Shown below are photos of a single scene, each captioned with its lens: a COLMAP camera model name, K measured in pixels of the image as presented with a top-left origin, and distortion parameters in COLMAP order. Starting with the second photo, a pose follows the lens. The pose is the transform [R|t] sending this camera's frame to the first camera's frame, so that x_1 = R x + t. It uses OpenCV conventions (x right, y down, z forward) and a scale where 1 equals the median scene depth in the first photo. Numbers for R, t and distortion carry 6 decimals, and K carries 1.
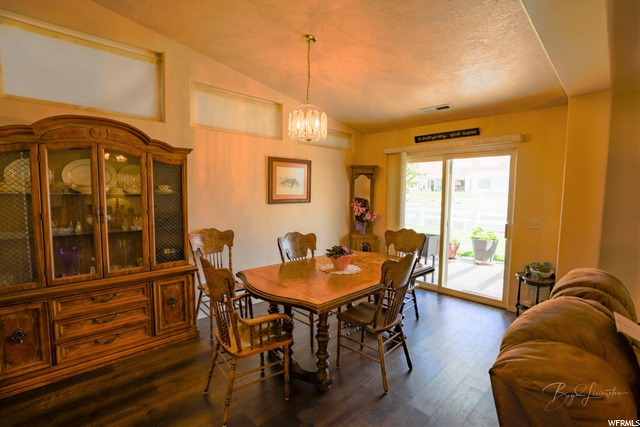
lens RADIAL K [[293.5, 0, 322.0], [0, 293.5, 212.8], [0, 0, 1]] dist [-0.043719, 0.013043]
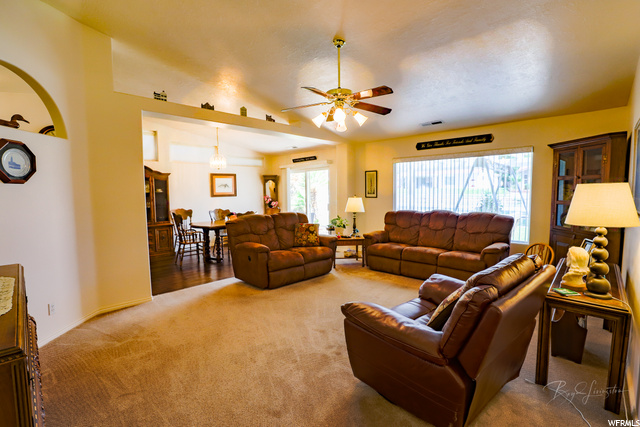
lens RADIAL K [[293.5, 0, 322.0], [0, 293.5, 212.8], [0, 0, 1]] dist [-0.043719, 0.013043]
pose [[0.999298, -0.026956, 0.026024, 0.538698], [0.026974, 0.999636, -0.000345, 0.101633], [-0.026005, 0.001046, 0.999661, -1.046818]]
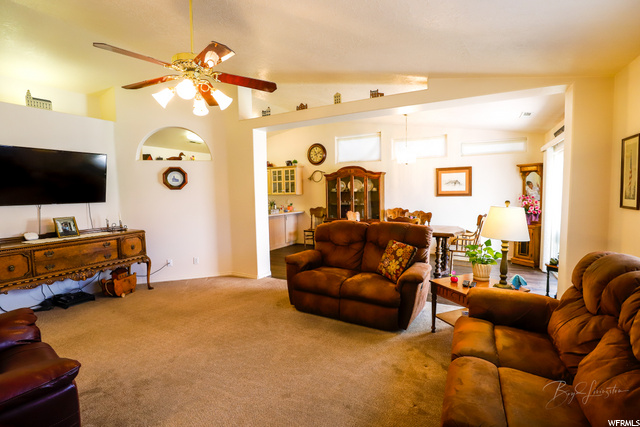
lens RADIAL K [[293.5, 0, 322.0], [0, 293.5, 212.8], [0, 0, 1]] dist [-0.043719, 0.013043]
pose [[0.300937, 0.048719, -0.952399, 1.282434], [-0.049889, 0.998131, 0.035295, 0.038687], [0.952338, 0.036893, 0.302806, -0.127122]]
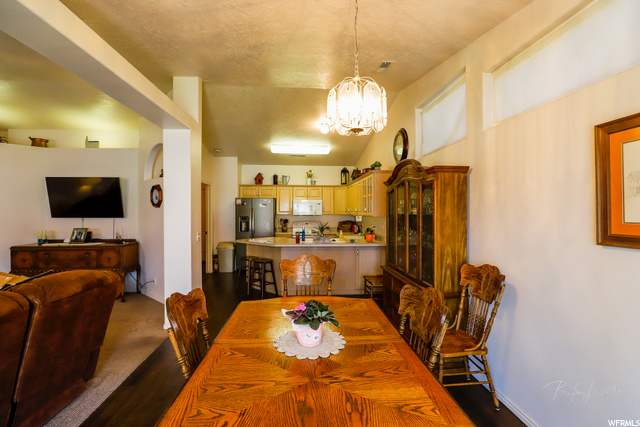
lens RADIAL K [[293.5, 0, 322.0], [0, 293.5, 212.8], [0, 0, 1]] dist [-0.043719, 0.013043]
pose [[-0.626414, -0.014729, -0.779351, 0.369832], [-0.070332, 0.996811, 0.037692, -0.062980], [0.776311, 0.078424, -0.625452, 1.001041]]
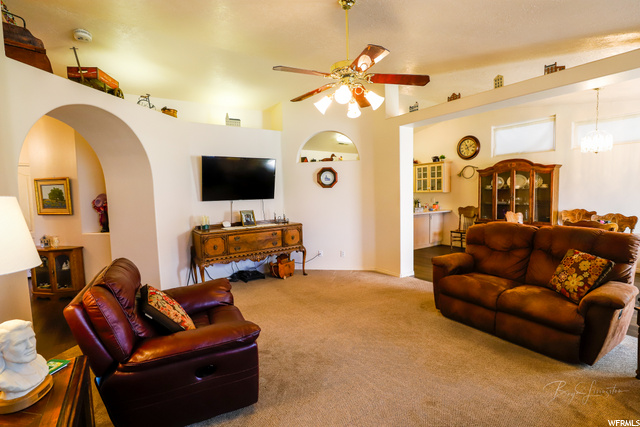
lens RADIAL K [[293.5, 0, 322.0], [0, 293.5, 212.8], [0, 0, 1]] dist [-0.043719, 0.013043]
pose [[-0.164705, 0.057788, -0.984649, 1.280788], [-0.053321, 0.996301, 0.067391, 0.040251], [0.984901, 0.063602, -0.161014, -0.146057]]
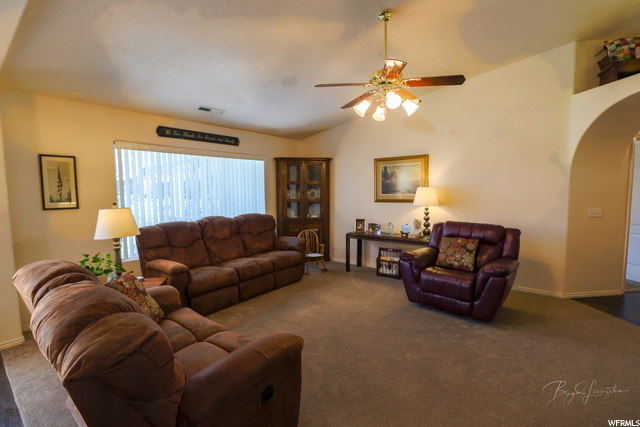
lens RADIAL K [[293.5, 0, 322.0], [0, 293.5, 212.8], [0, 0, 1]] dist [-0.043719, 0.013043]
pose [[-0.136968, -0.096087, 0.985904, -0.077728], [0.079907, 0.990969, 0.107682, -0.002831], [-0.987347, 0.093530, -0.128053, 0.055983]]
